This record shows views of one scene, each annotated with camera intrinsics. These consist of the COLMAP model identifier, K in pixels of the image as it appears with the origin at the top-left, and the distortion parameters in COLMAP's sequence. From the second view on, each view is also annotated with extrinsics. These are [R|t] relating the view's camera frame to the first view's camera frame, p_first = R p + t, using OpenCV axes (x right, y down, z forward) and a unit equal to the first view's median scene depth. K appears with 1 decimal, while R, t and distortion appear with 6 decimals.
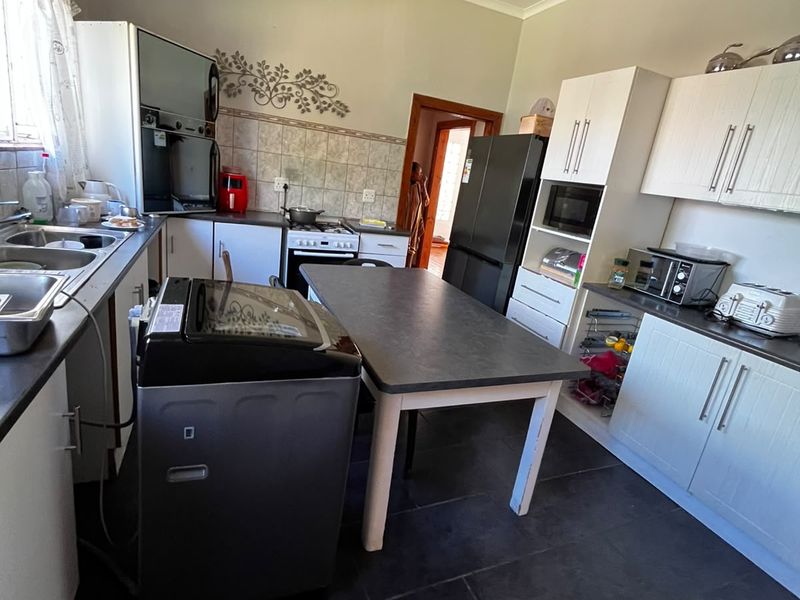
lens RADIAL K [[432.2, 0, 401.6], [0, 432.2, 300.2], [0, 0, 1]] dist [-0.003913, -0.001961]
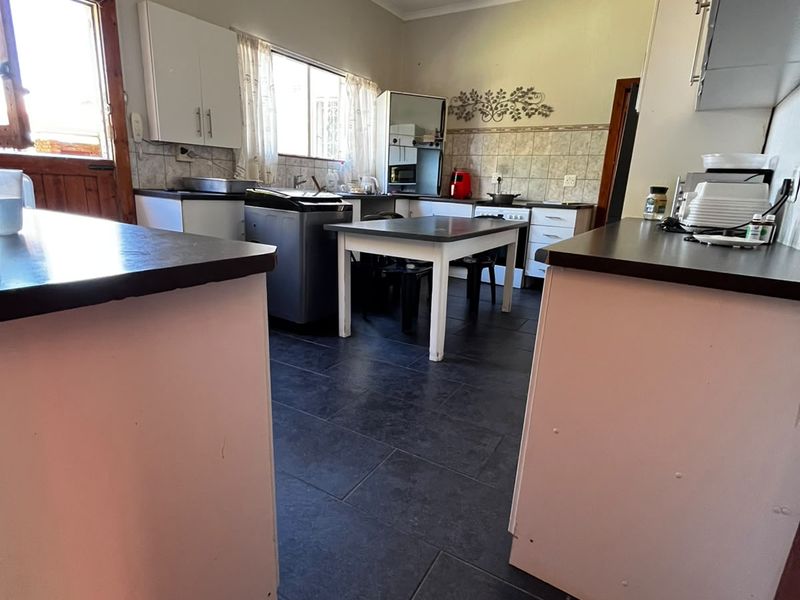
lens RADIAL K [[432.2, 0, 400.3], [0, 432.2, 301.1], [0, 0, 1]] dist [-0.003913, -0.001961]
pose [[0.588859, 0.099690, -0.802064, 0.667474], [-0.188505, 0.981936, -0.016351, 0.185663], [0.785946, 0.160822, 0.597014, 0.041545]]
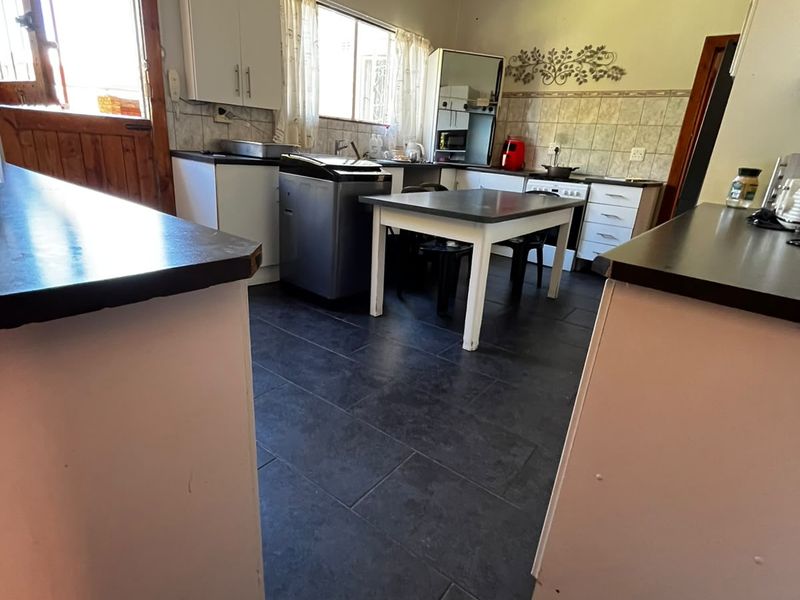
lens RADIAL K [[432.2, 0, 400.9], [0, 432.2, 300.2], [0, 0, 1]] dist [-0.003913, -0.001961]
pose [[0.498628, 0.192374, -0.845200, 0.632883], [-0.243970, 0.966791, 0.076118, 0.161516], [0.831774, 0.168249, 0.529003, 0.077749]]
